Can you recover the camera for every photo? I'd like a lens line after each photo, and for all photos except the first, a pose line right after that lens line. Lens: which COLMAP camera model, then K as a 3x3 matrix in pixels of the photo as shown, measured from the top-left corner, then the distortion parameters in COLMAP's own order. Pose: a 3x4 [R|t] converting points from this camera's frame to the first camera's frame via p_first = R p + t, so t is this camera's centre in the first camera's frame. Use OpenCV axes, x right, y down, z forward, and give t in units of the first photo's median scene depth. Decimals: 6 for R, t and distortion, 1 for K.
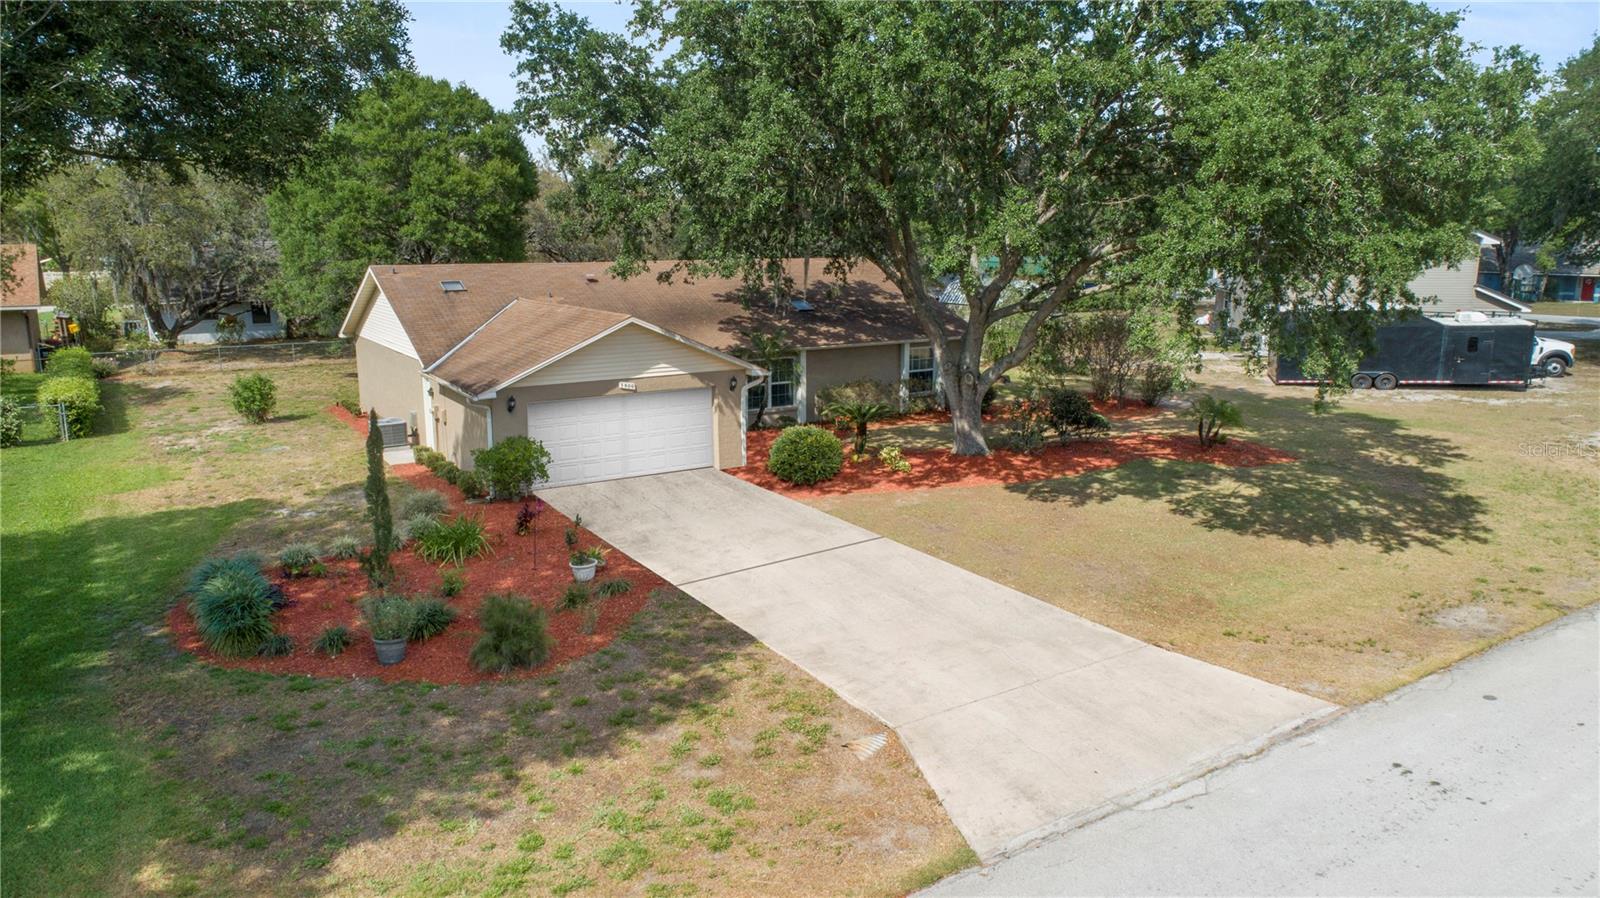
lens RADIAL K [[1066.7, 0, 796.5], [0, 1066.7, 449.4], [0, 0, 1]] dist [-0.022083, 0.005267]
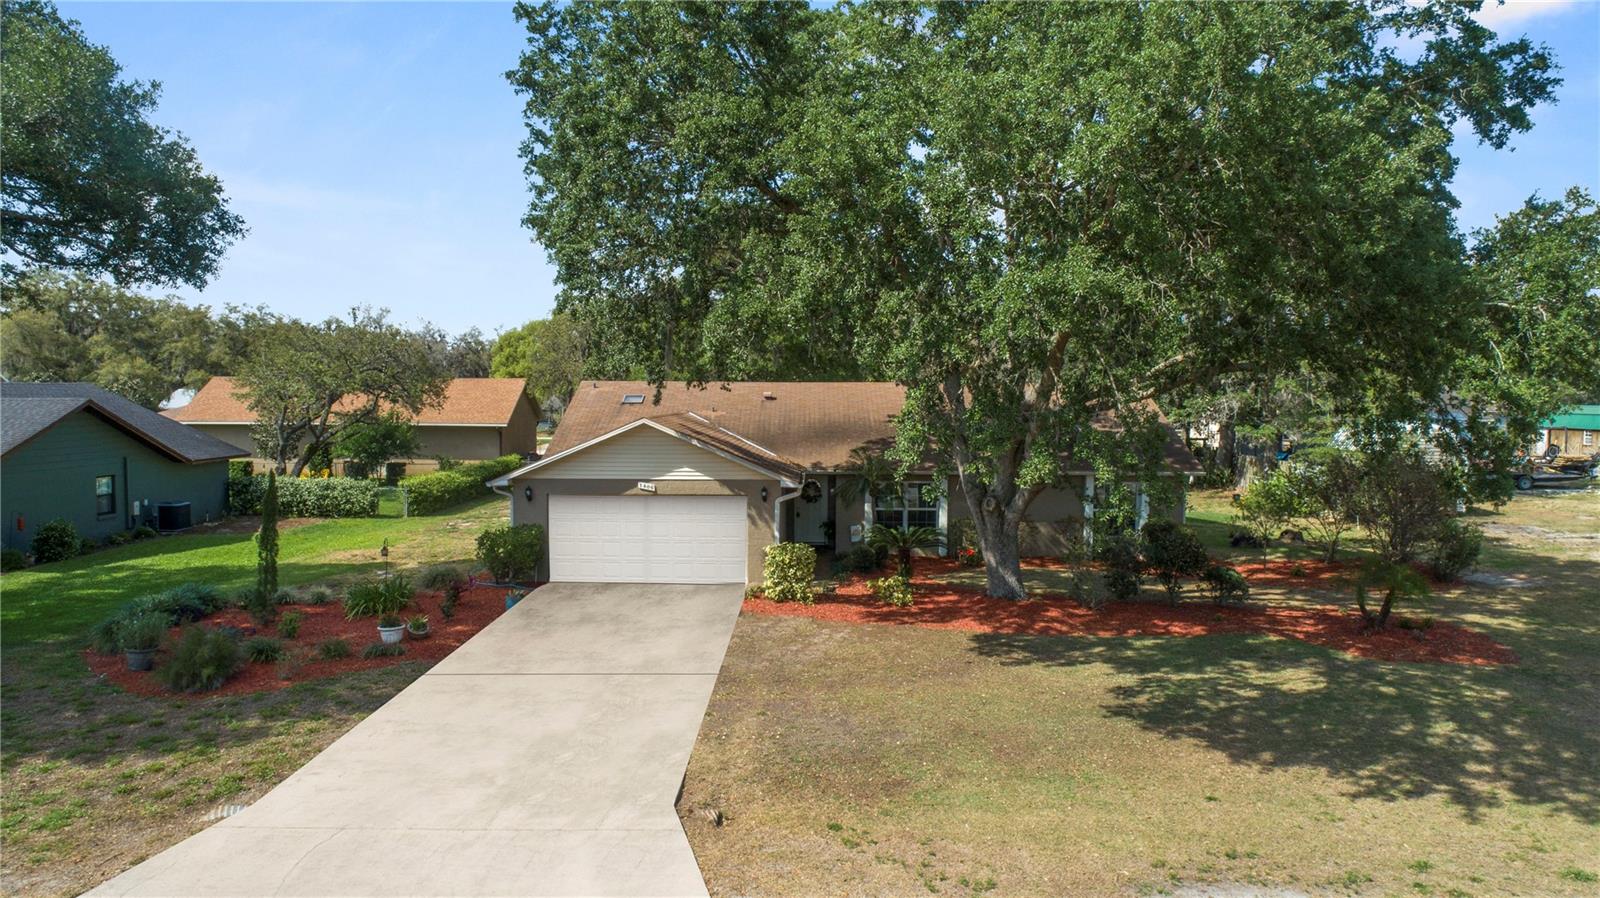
lens RADIAL K [[1066.7, 0, 800.8], [0, 1066.7, 440.5], [0, 0, 1]] dist [-0.022083, 0.005267]
pose [[0.833039, 0.027880, -0.552512, 0.488992], [-0.114971, 0.985648, -0.123609, 0.005294], [0.541136, 0.166494, 0.824289, 0.221826]]
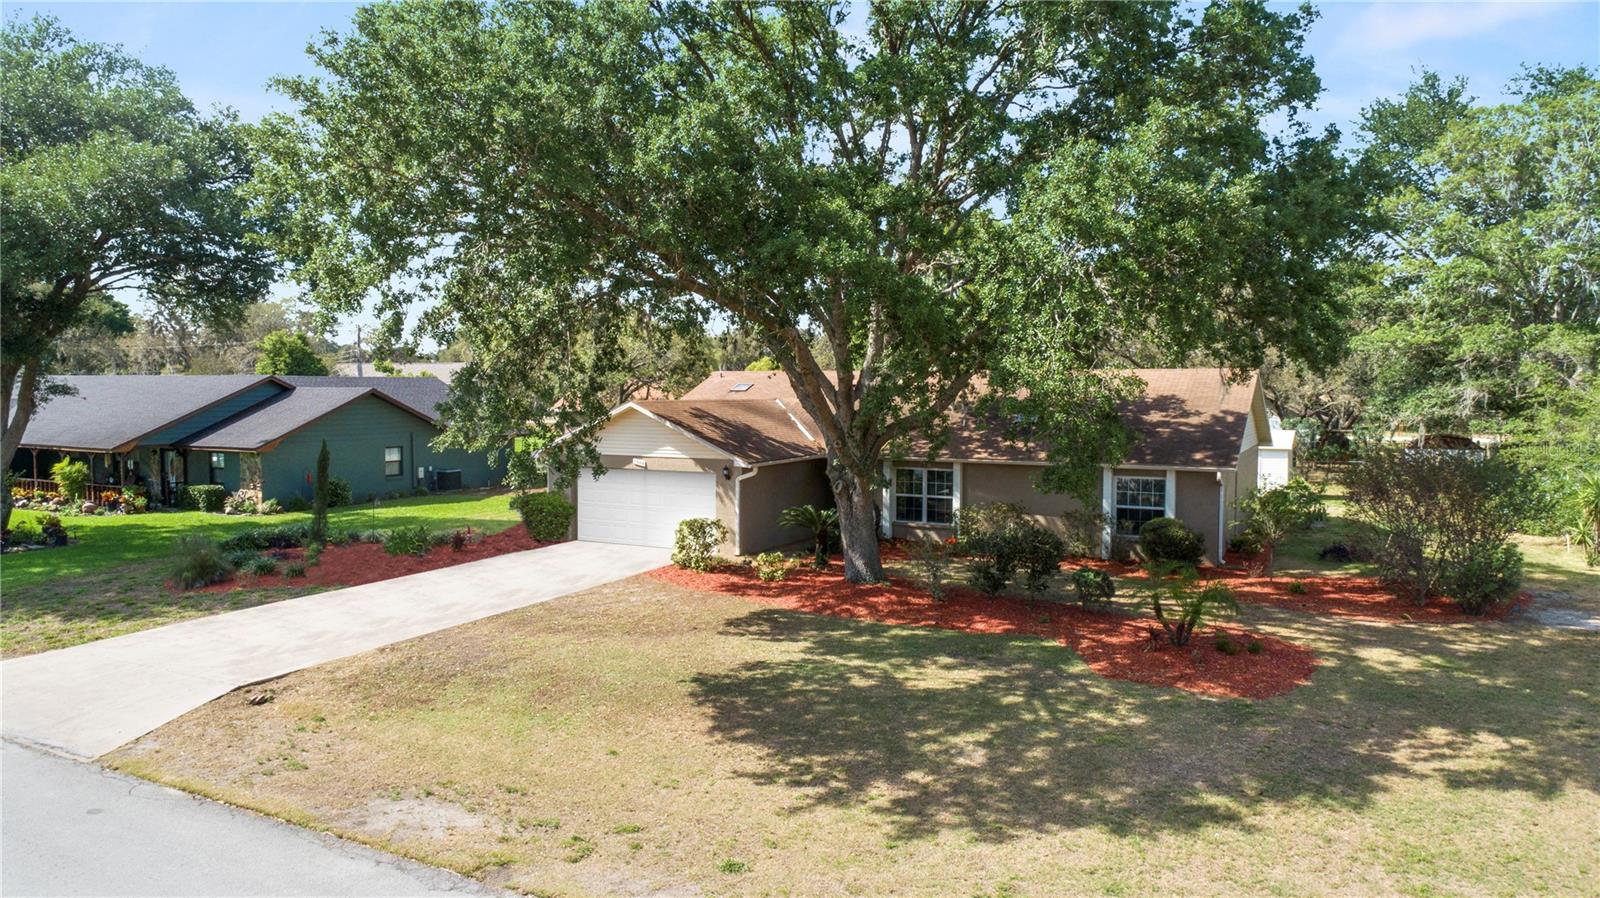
lens RADIAL K [[1066.7, 0, 795.3], [0, 1066.7, 455.2], [0, 0, 1]] dist [-0.022083, 0.005267]
pose [[0.483865, 0.056211, -0.873335, 0.864140], [-0.176964, 0.983604, -0.034737, -0.053955], [0.857064, 0.171357, 0.485879, 0.548604]]
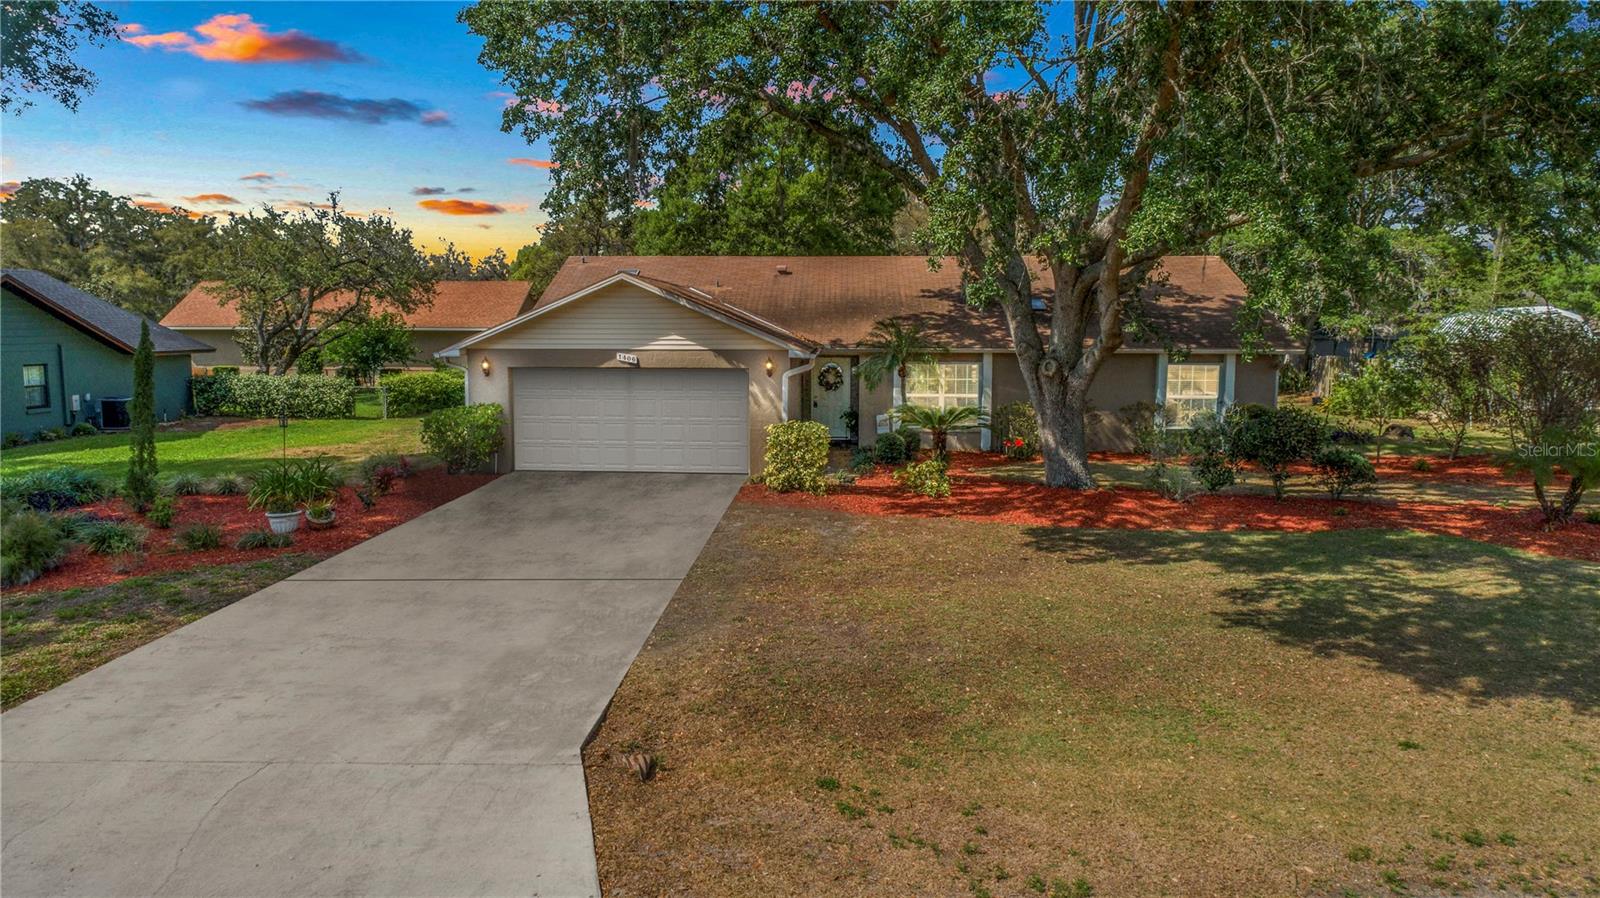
lens RADIAL K [[1066.7, 0, 801.5], [0, 1066.7, 440.7], [0, 0, 1]] dist [-0.022083, 0.005267]
pose [[0.814667, 0.063570, -0.576434, 0.411156], [-0.118495, 0.991250, -0.058150, 0.034641], [0.567694, 0.115678, 0.815072, 0.378298]]
